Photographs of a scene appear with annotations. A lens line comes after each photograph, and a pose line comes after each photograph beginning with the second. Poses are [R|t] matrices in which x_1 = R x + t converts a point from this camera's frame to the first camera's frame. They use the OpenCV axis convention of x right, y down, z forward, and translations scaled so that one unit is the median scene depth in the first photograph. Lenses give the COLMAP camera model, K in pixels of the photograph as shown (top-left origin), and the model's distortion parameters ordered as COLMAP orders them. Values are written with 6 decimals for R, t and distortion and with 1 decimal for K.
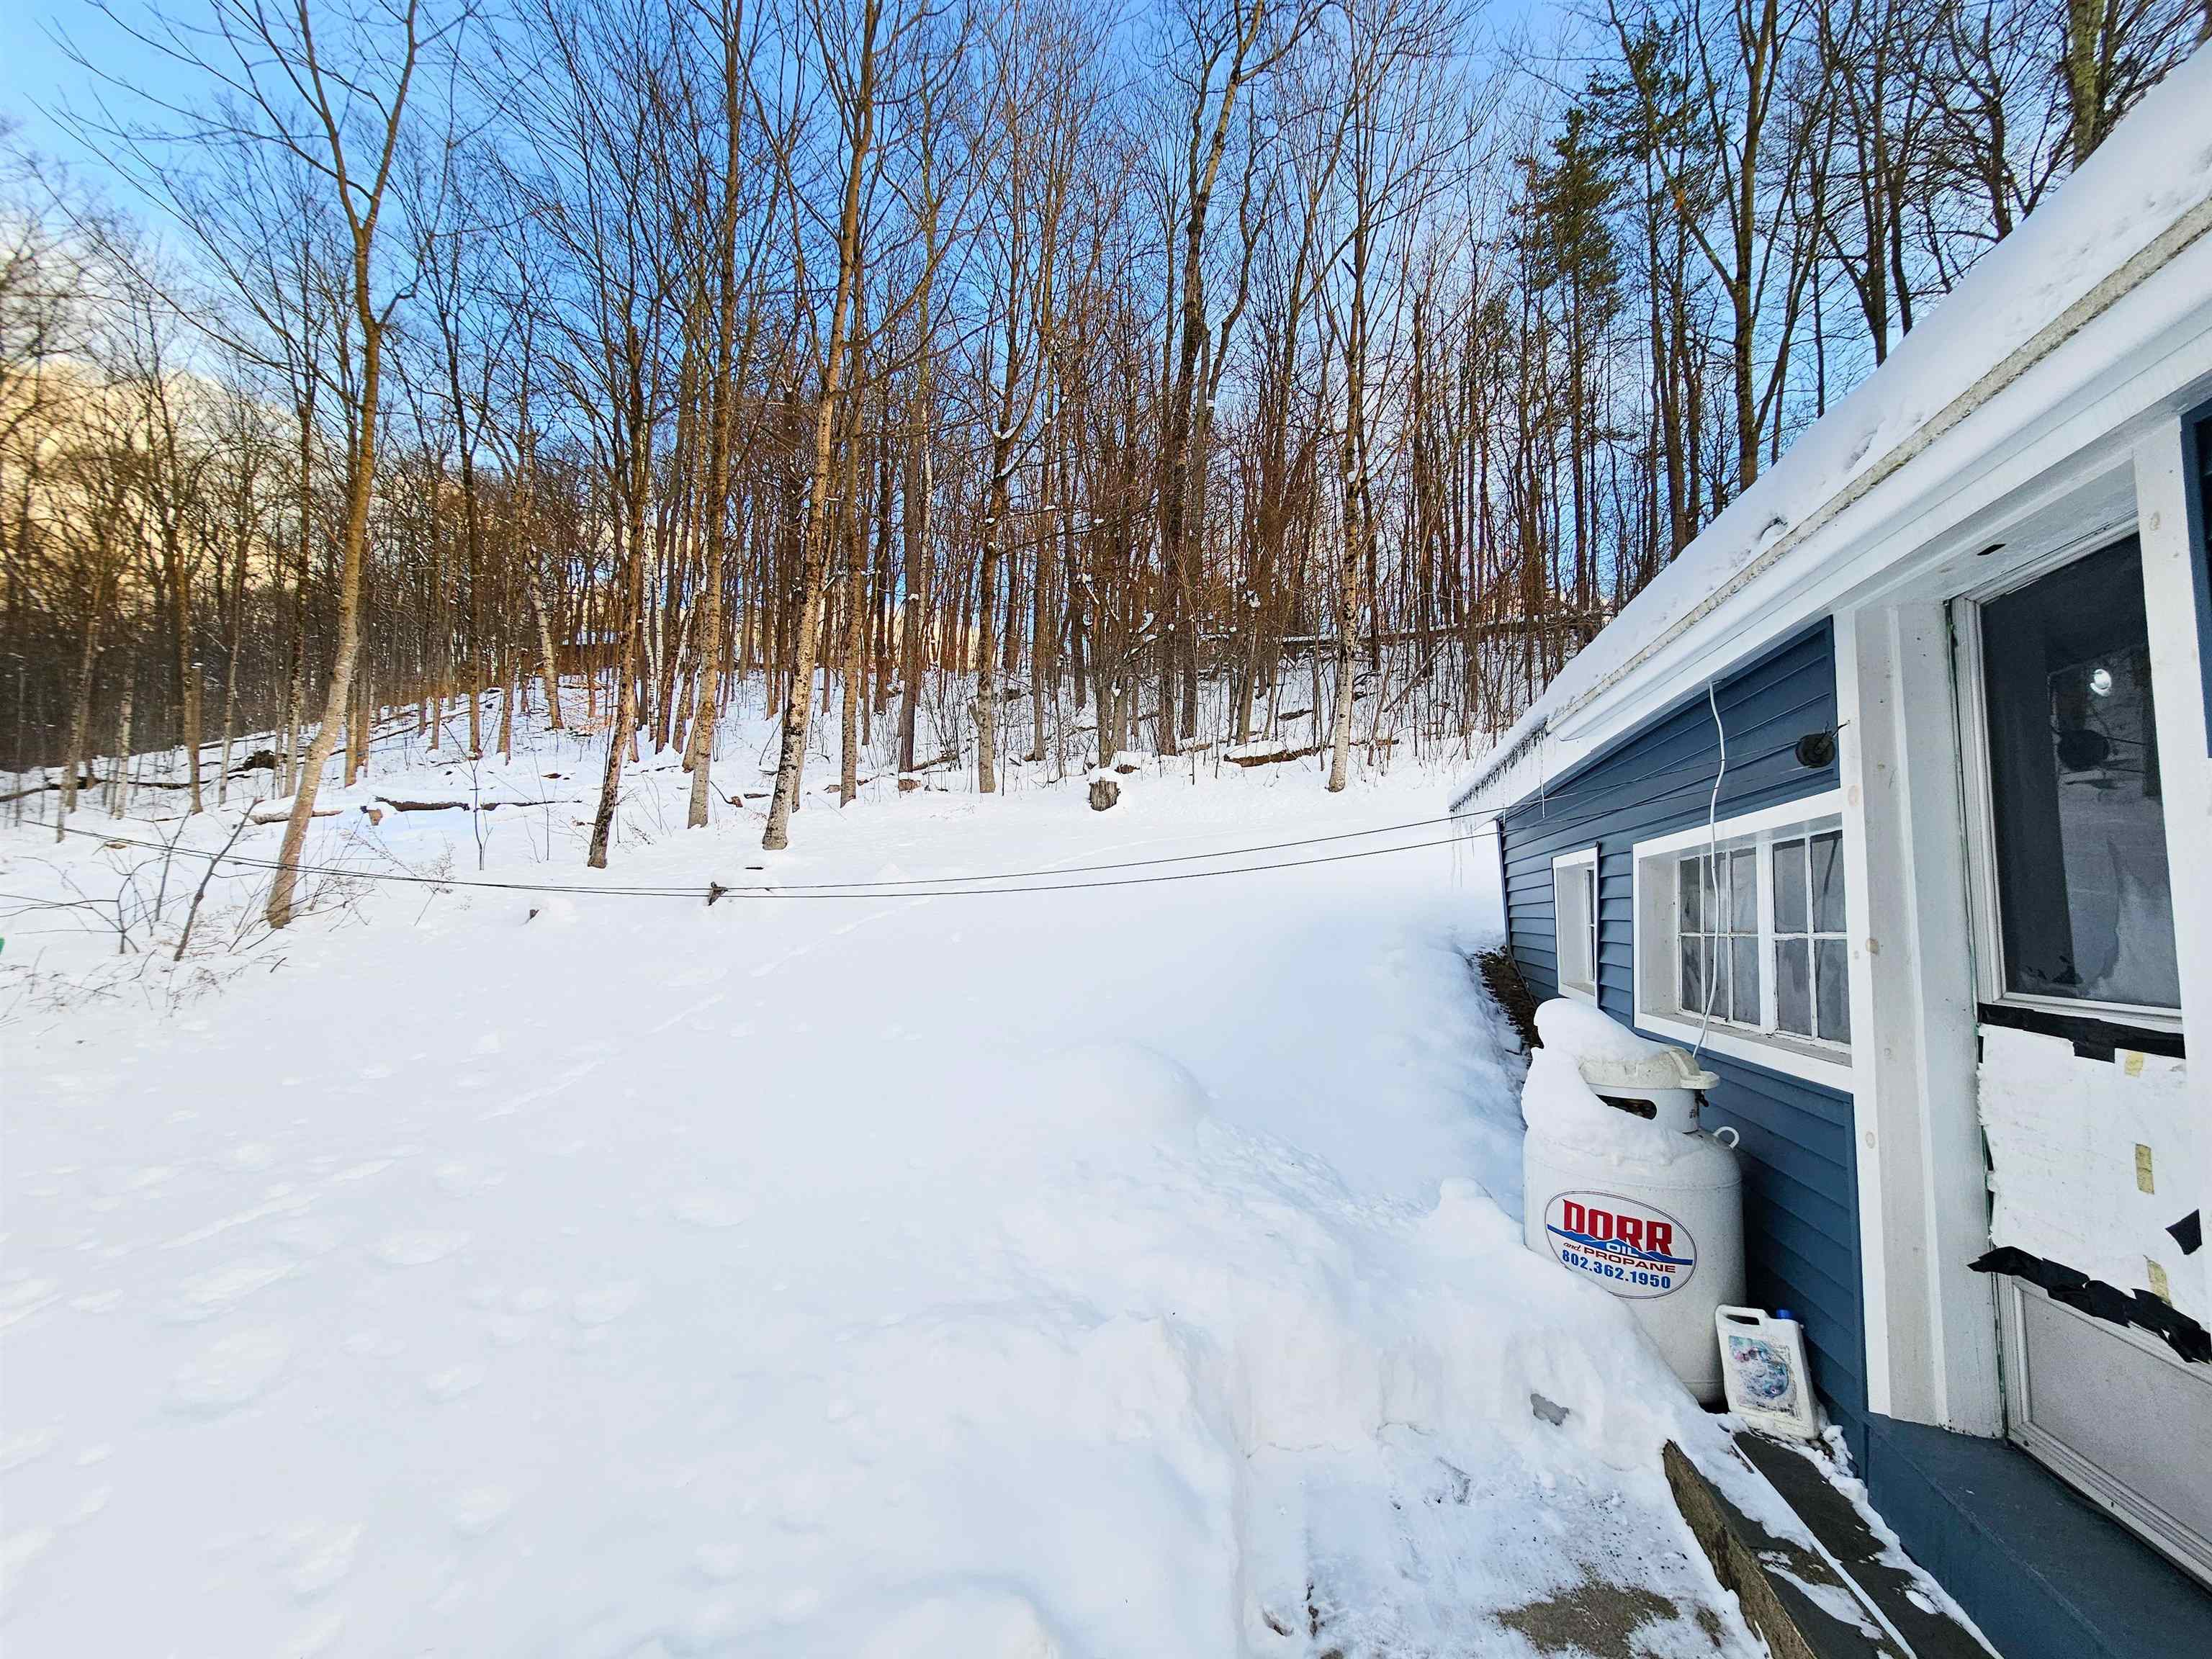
lens RADIAL K [[887.7, 0, 1118.2], [0, 887.7, 830.4], [0, 0, 1]] dist [0.001590, 0.000175]
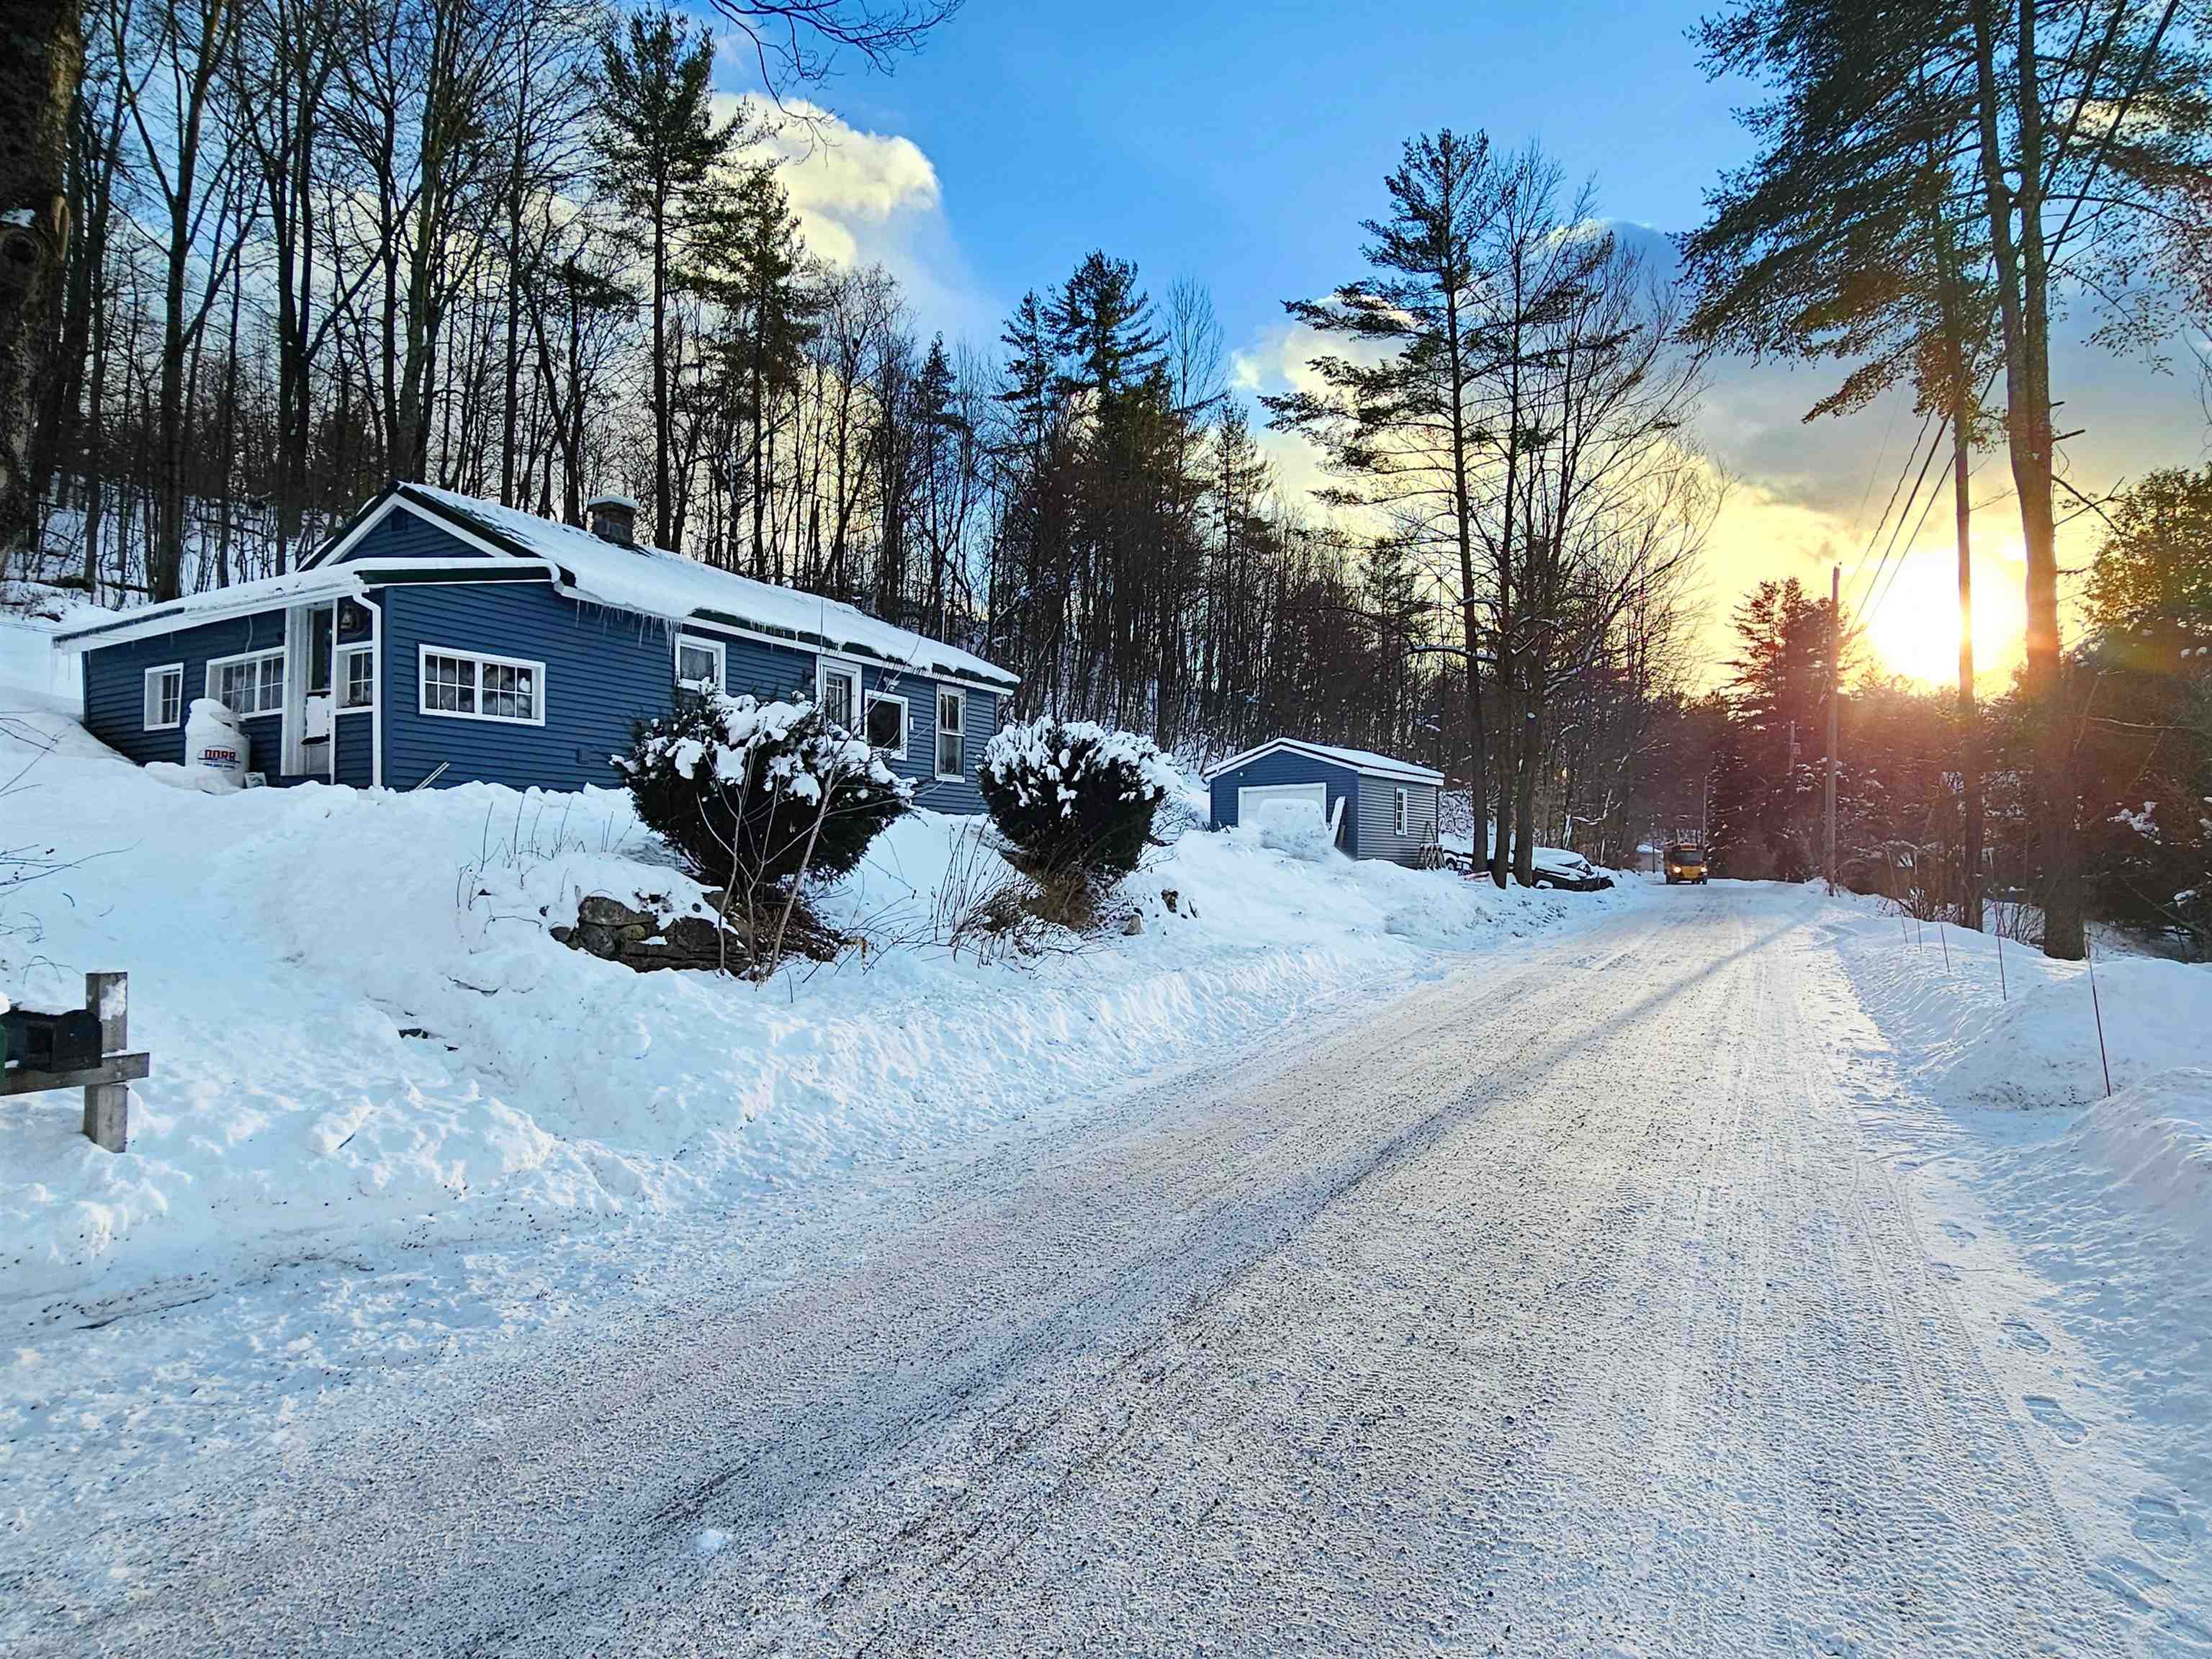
lens RADIAL K [[1316.1, 0, 1104.0], [0, 1316.1, 831.5], [0, 0, 1]] dist [0.000521, 0.000294]
pose [[0.268036, 0.030088, 0.962939, -1.170042], [-0.070875, 0.997420, -0.011437, 0.178302], [-0.960798, -0.065183, 0.269477, -1.268766]]
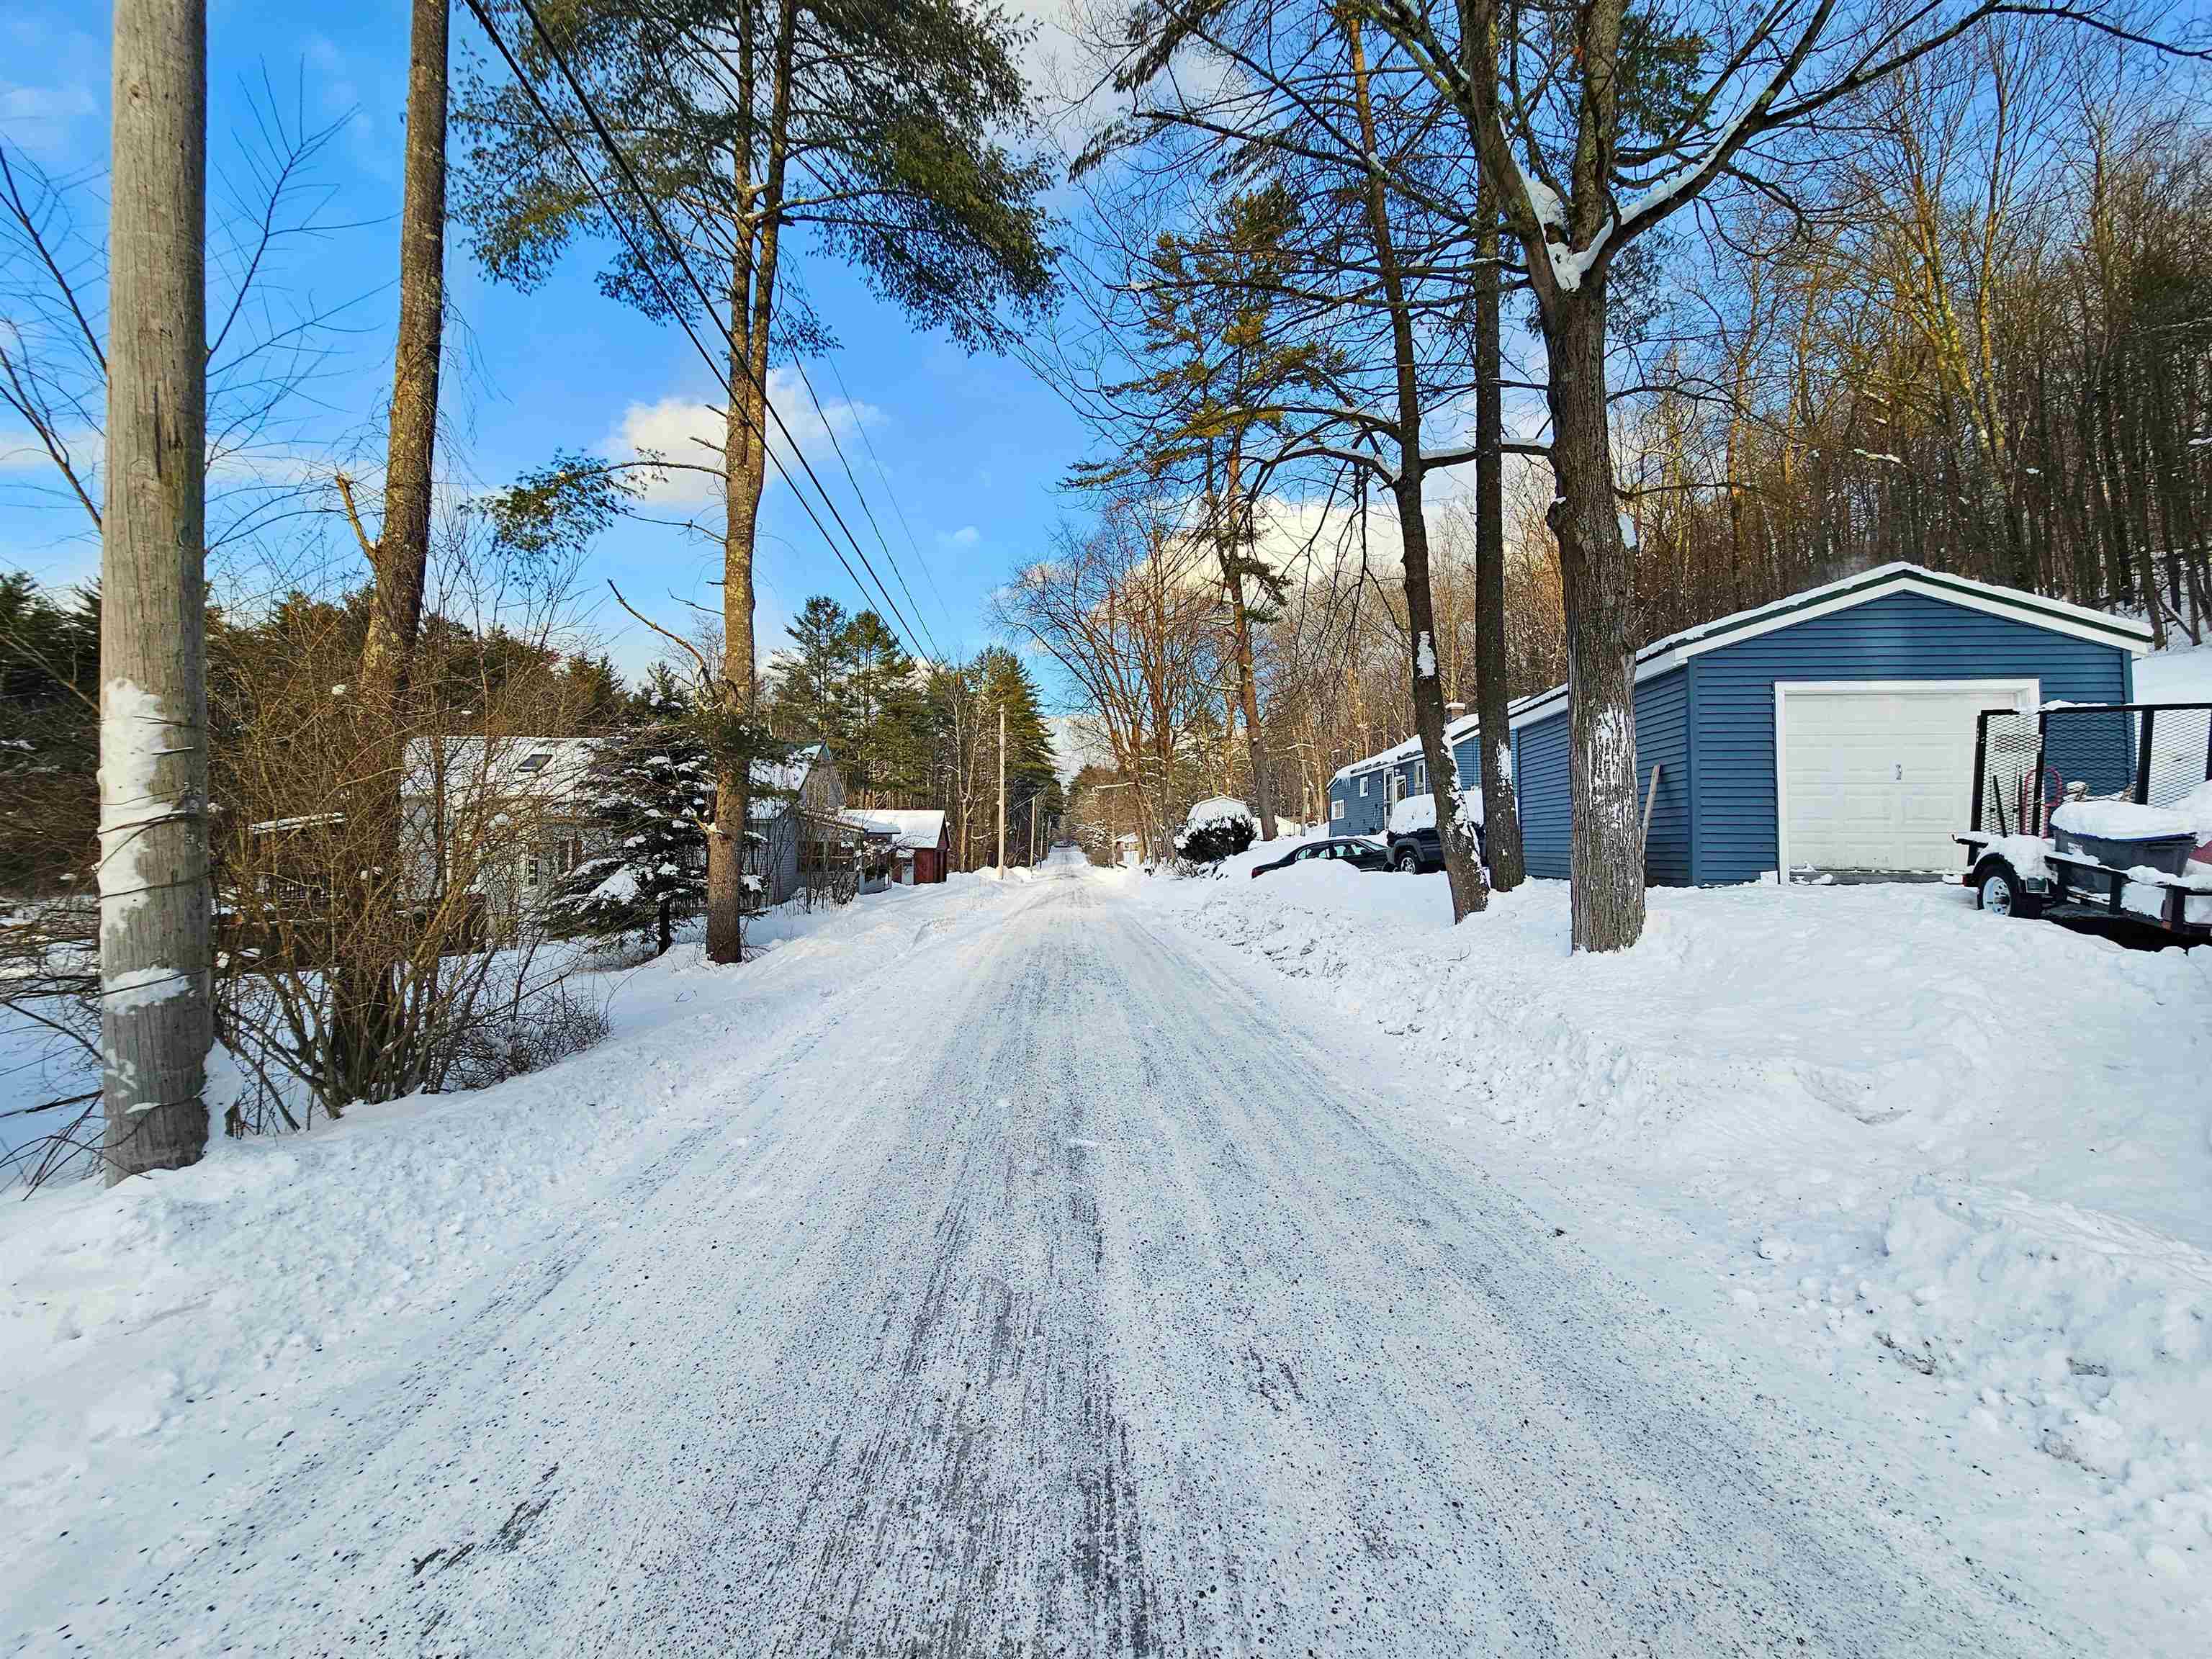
lens RADIAL K [[912.1, 0, 1112.8], [0, 912.1, 823.5], [0, 0, 1]] dist [0.001221, 0.000392]
pose [[0.244833, -0.025532, -0.969229, 4.464553], [0.071744, 0.997390, -0.008151, 0.048250], [0.966907, -0.067541, 0.246026, -2.189325]]
